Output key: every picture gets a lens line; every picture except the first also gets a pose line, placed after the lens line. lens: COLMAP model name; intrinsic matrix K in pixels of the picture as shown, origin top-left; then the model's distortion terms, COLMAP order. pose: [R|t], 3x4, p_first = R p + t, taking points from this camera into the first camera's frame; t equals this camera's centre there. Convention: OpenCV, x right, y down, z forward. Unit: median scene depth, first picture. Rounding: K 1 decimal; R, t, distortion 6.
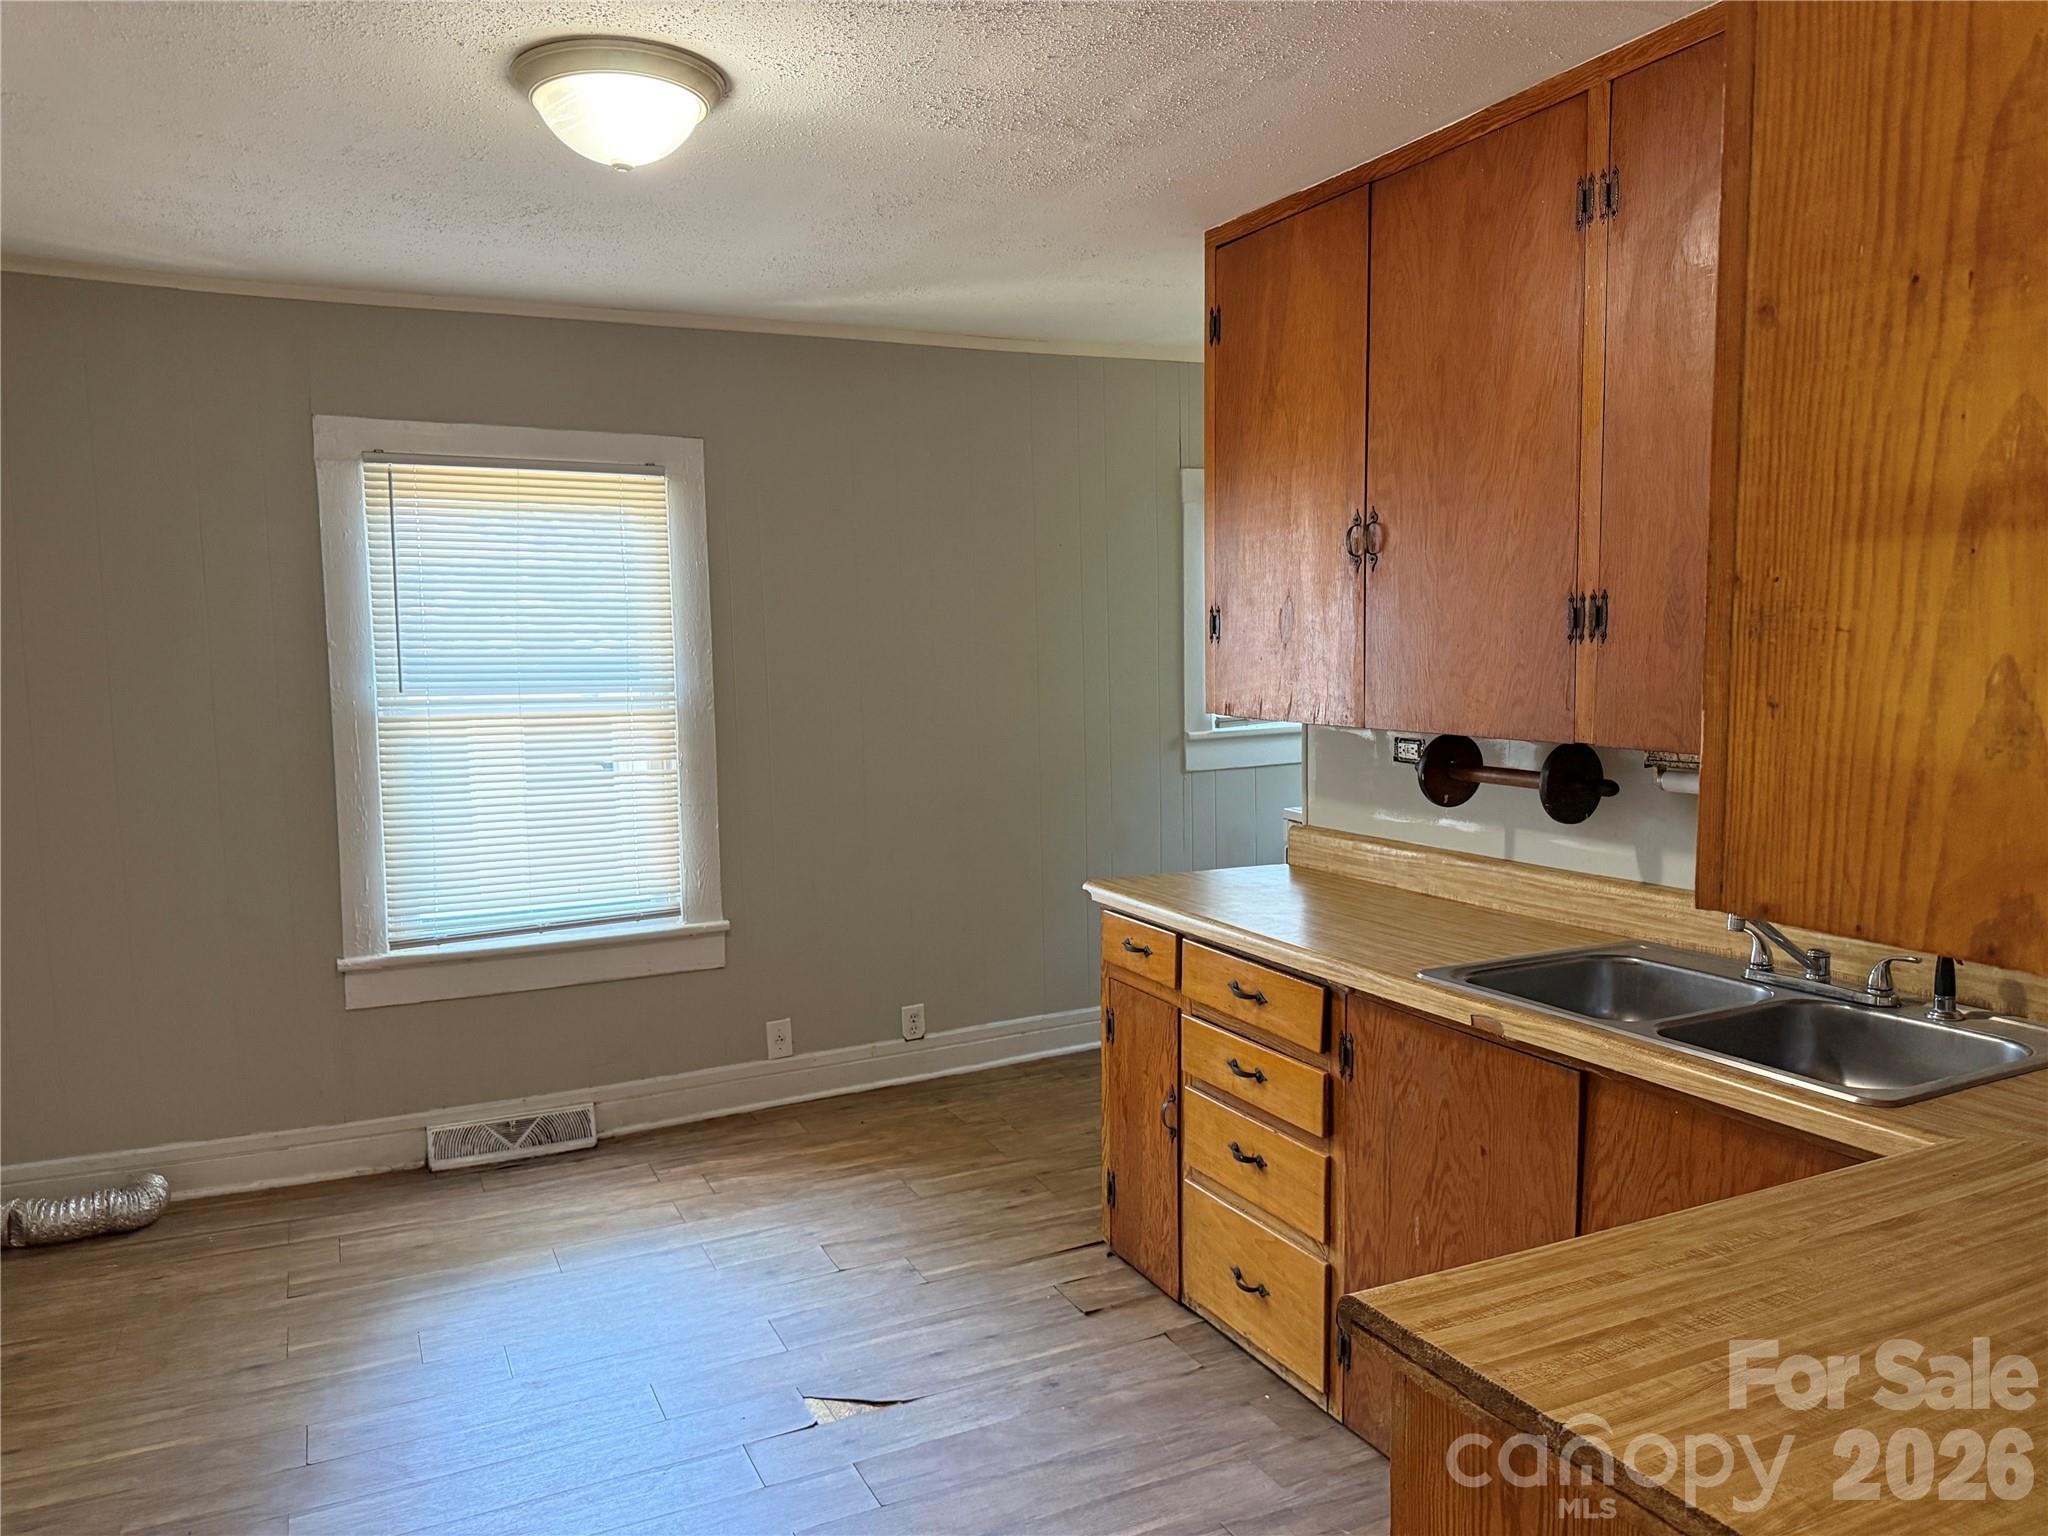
lens RADIAL K [[1443.2, 0, 1022.2], [0, 1443.2, 775.6], [0, 0, 1]] dist [0.010222, -0.011309]
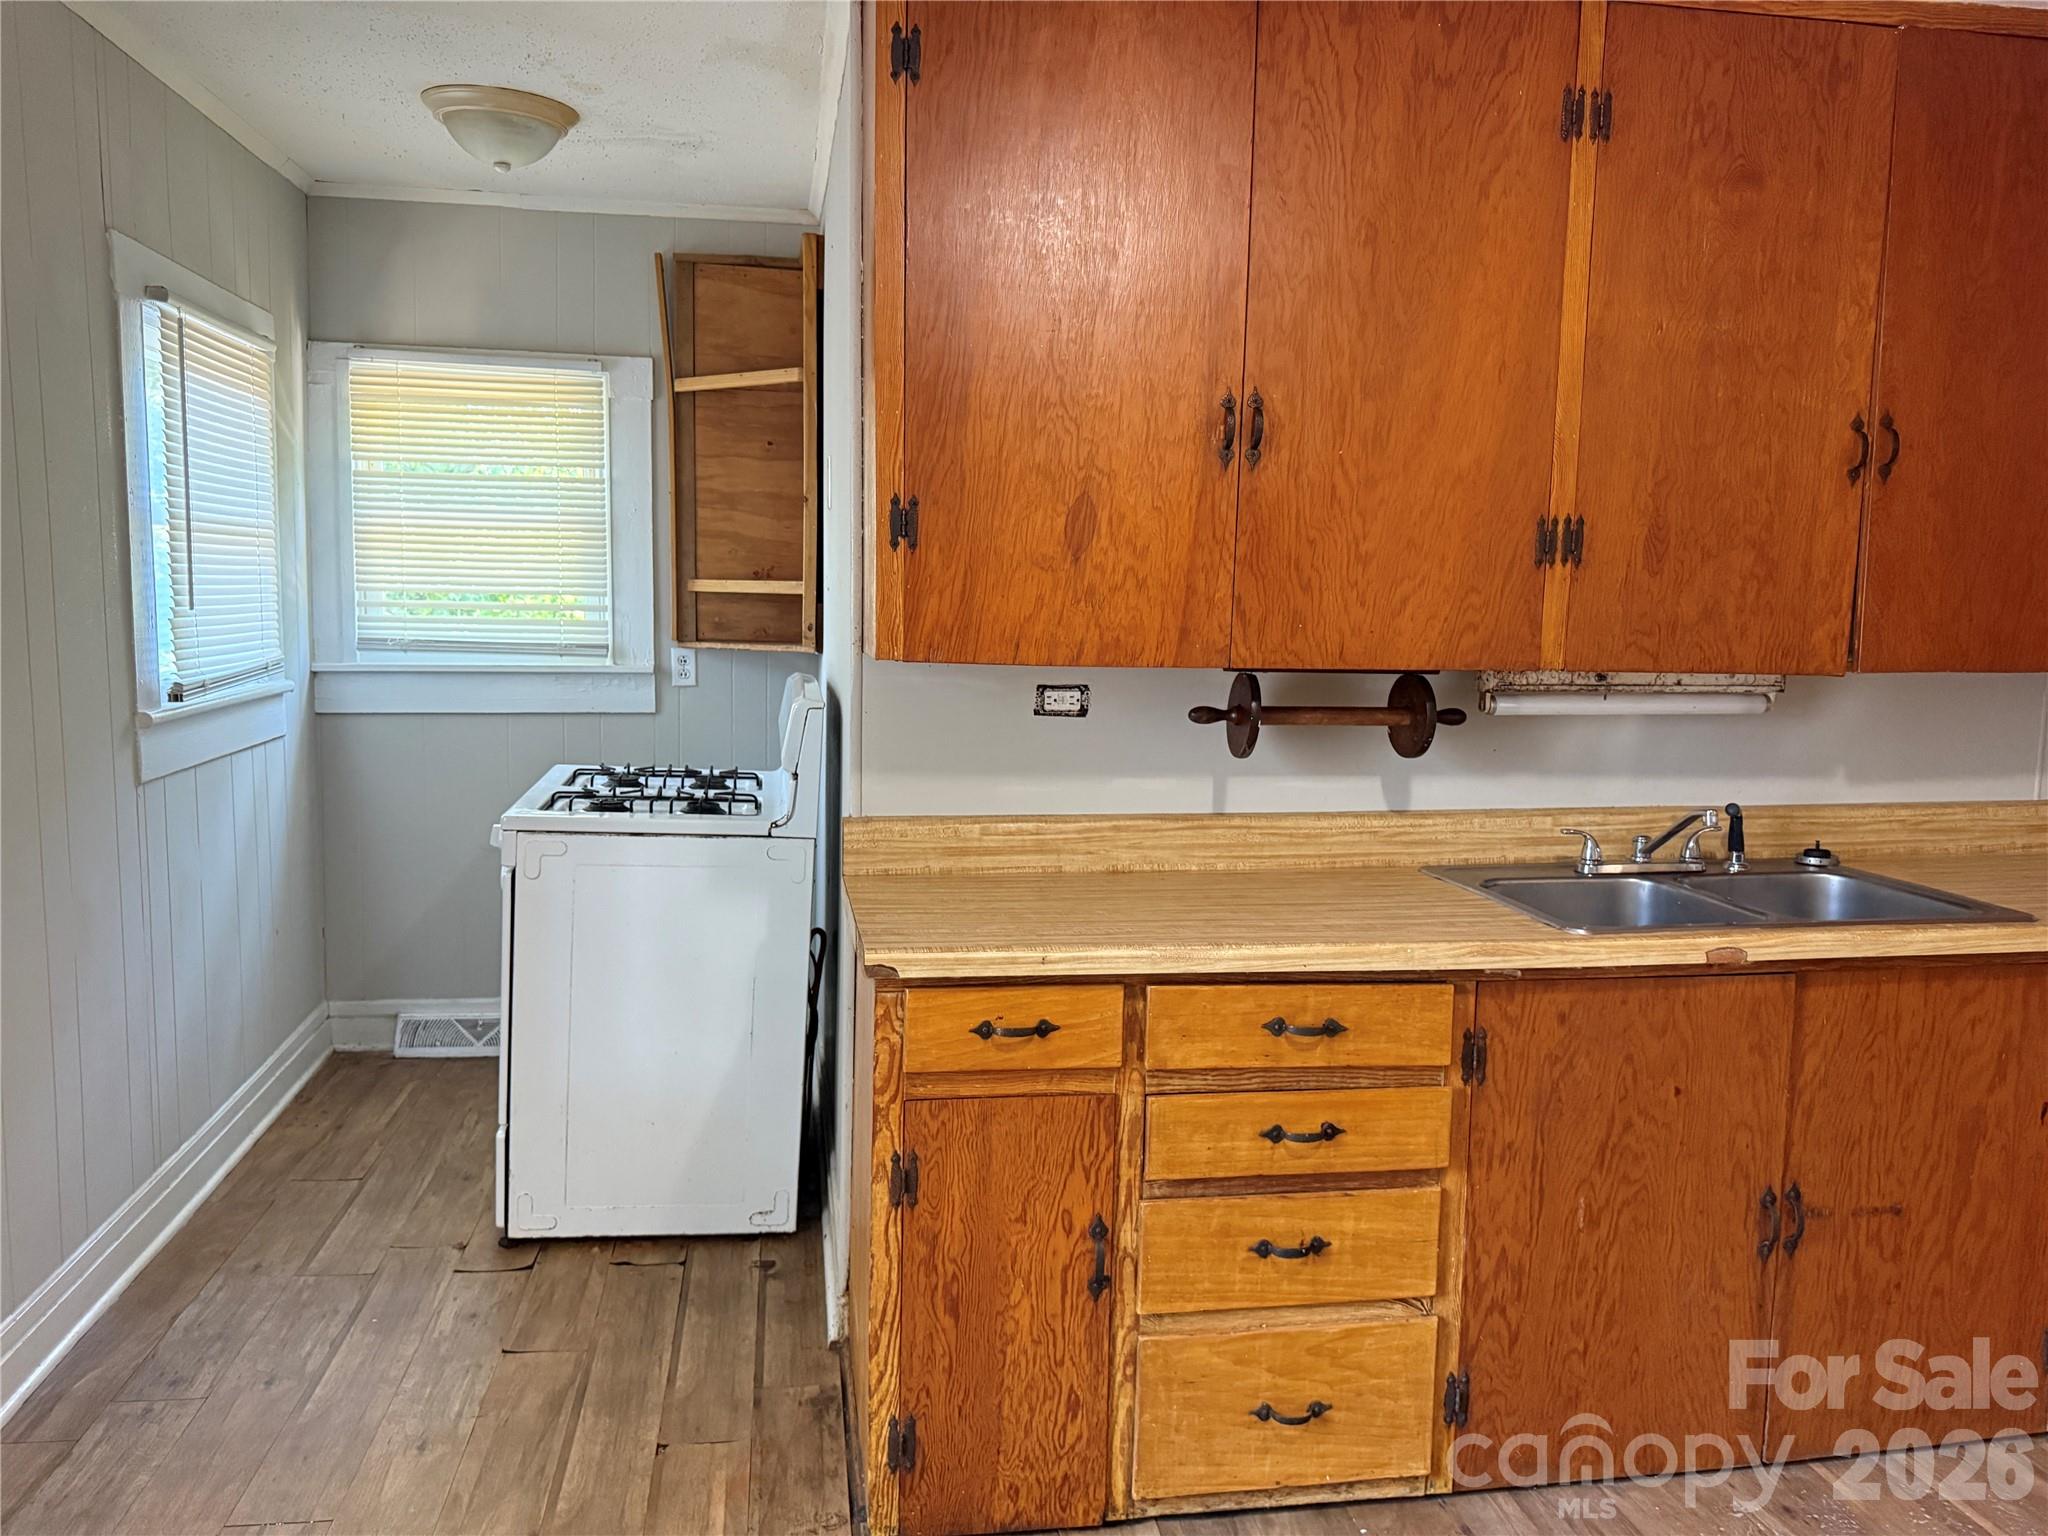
lens RADIAL K [[1443.2, 0, 1020.5], [0, 1443.2, 759.2], [0, 0, 1]] dist [0.010222, -0.011309]
pose [[0.290050, -0.088122, 0.952946, -0.611387], [0.070230, 0.995027, 0.070637, -0.051718], [-0.954431, 0.046437, 0.294797, 0.967167]]
